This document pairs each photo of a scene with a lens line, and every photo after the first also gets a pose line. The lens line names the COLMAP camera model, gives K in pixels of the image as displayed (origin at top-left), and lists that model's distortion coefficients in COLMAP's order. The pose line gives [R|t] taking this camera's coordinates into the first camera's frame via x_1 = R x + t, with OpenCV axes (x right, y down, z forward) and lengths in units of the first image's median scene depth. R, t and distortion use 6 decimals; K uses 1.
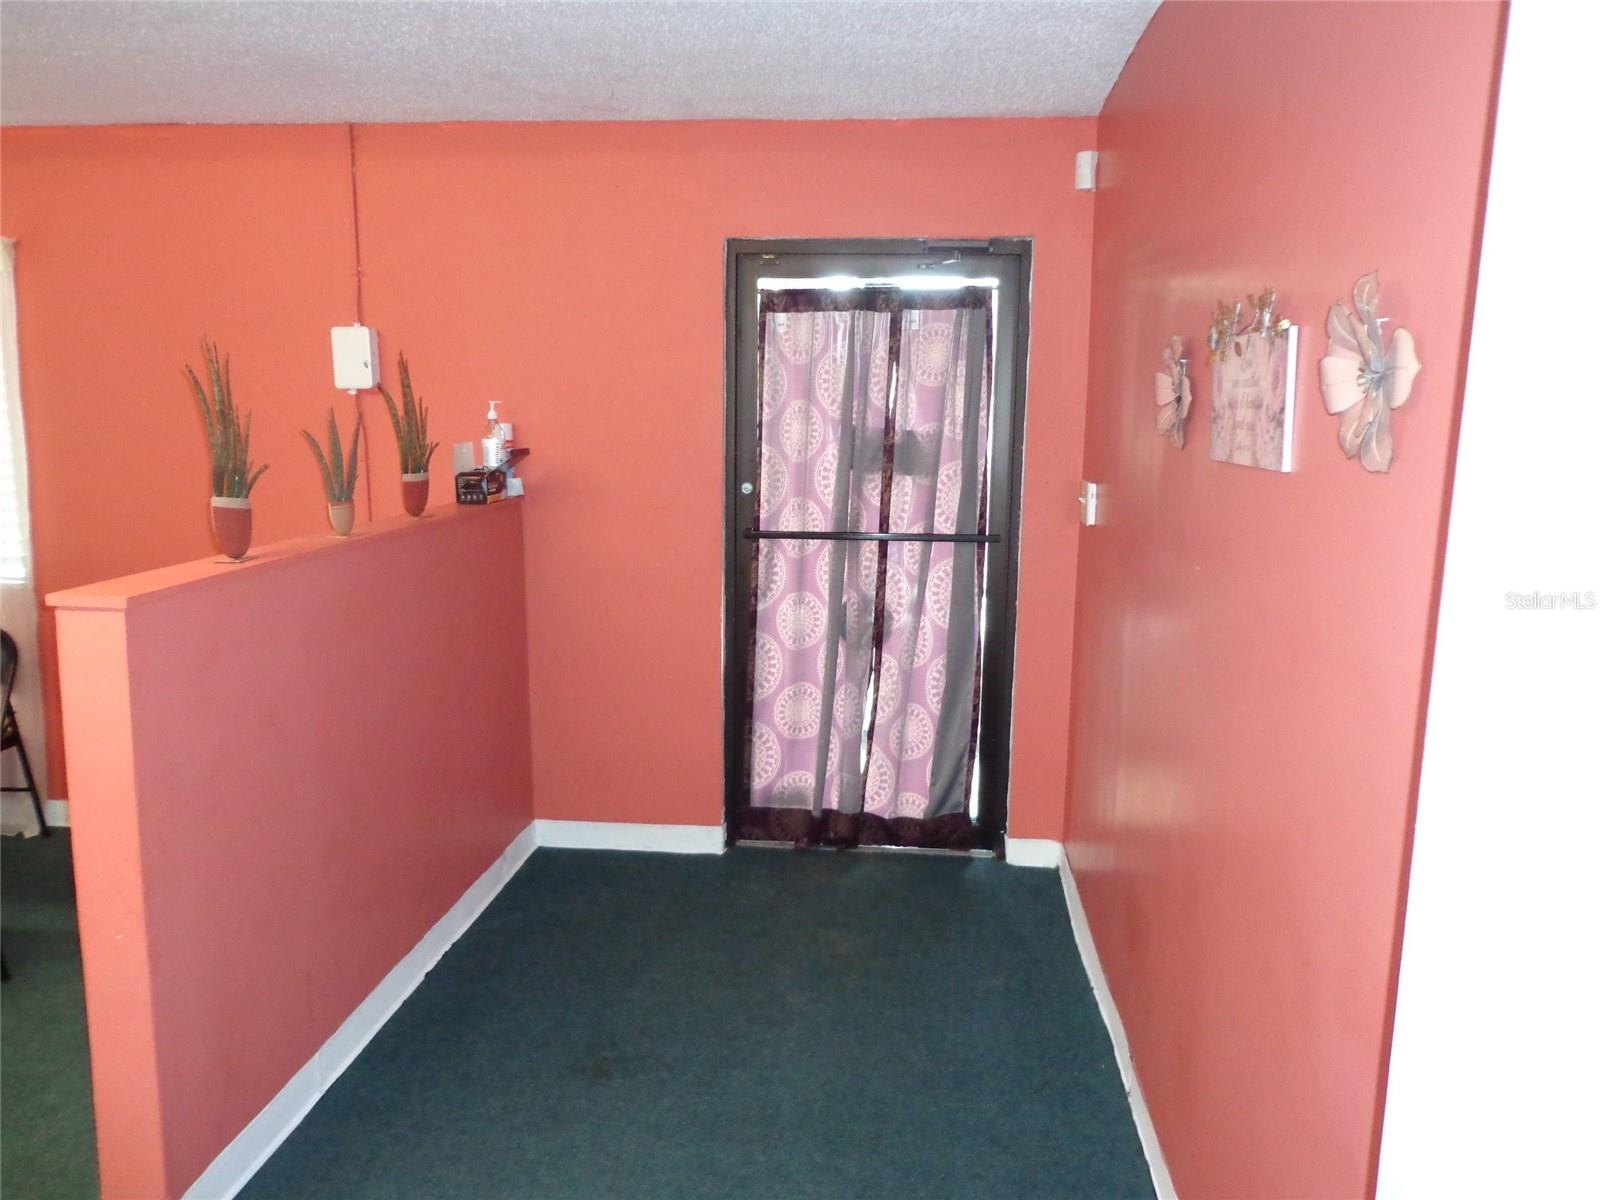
lens RADIAL K [[1181.3, 0, 793.0], [0, 1181.3, 596.3], [0, 0, 1]] dist [-0.005396, 0.014453]
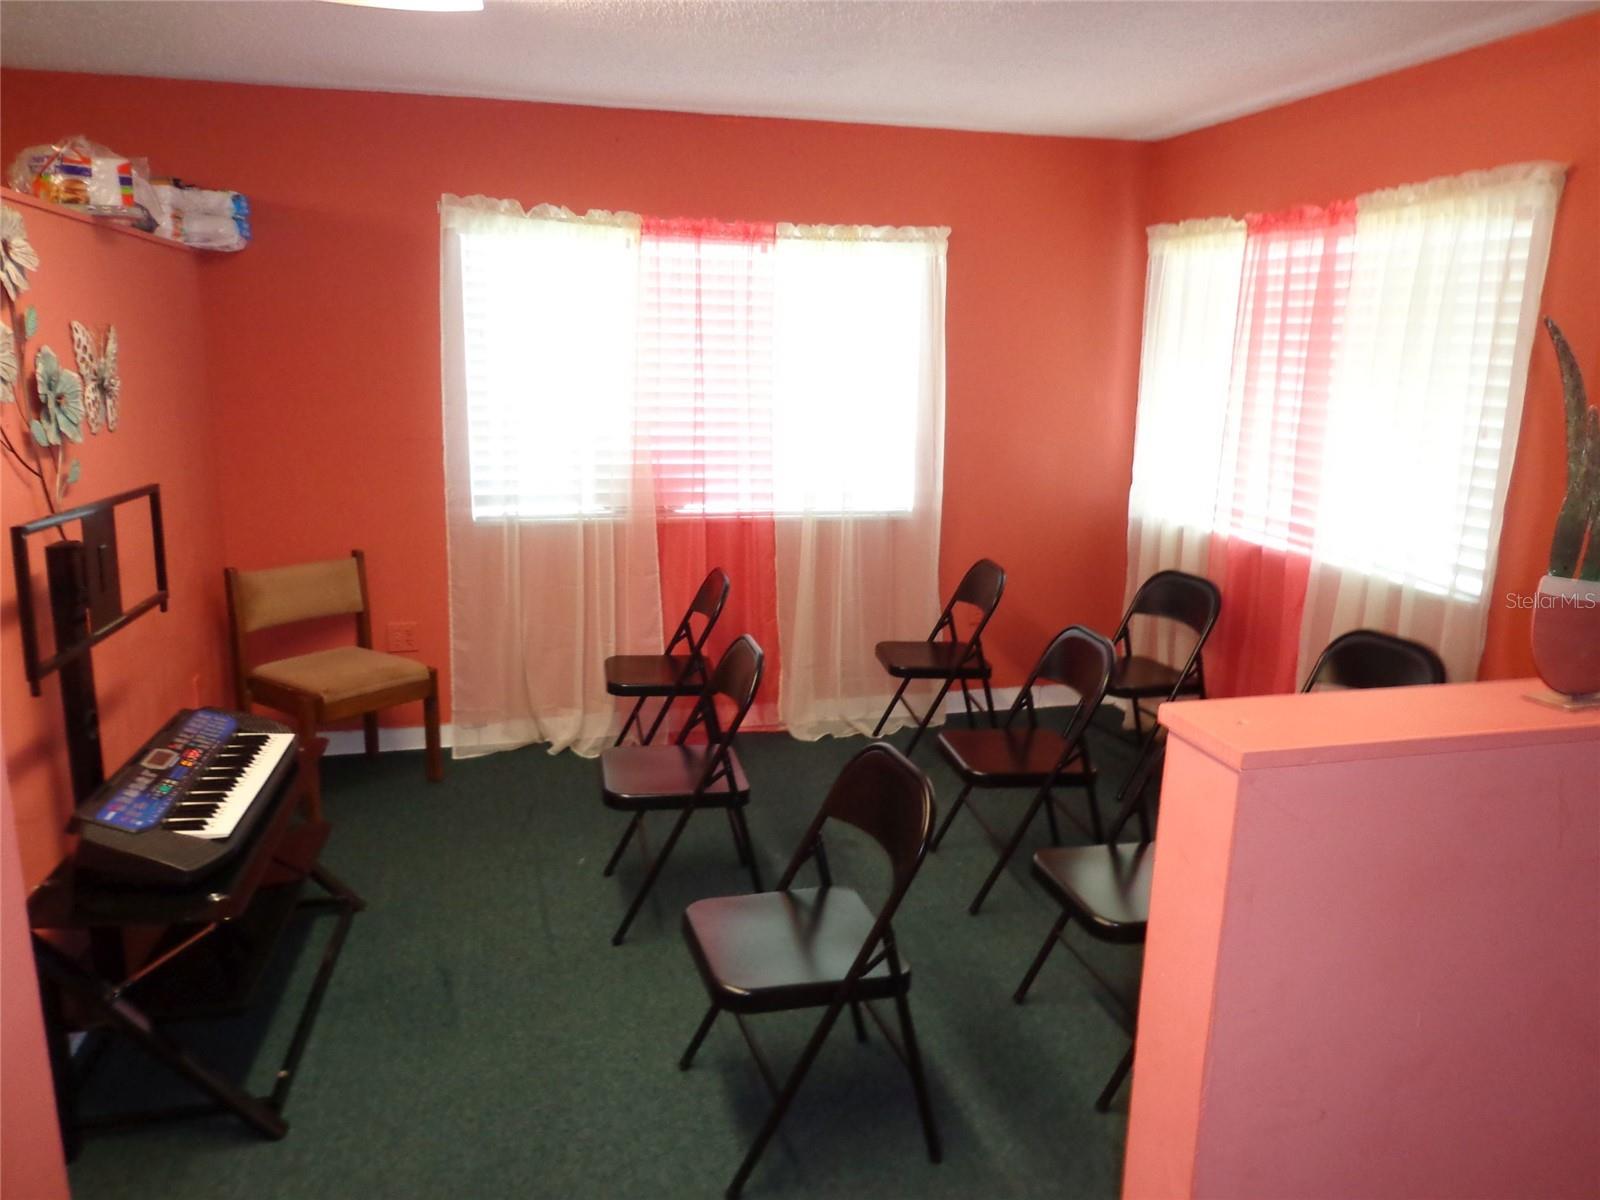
lens RADIAL K [[1181.3, 0, 798.2], [0, 1181.3, 591.5], [0, 0, 1]] dist [-0.005396, 0.014453]
pose [[0.340892, 0.189395, -0.920827, -0.123607], [-0.172352, 0.975485, 0.136831, -0.088703], [0.924168, 0.112062, 0.365178, 0.496359]]
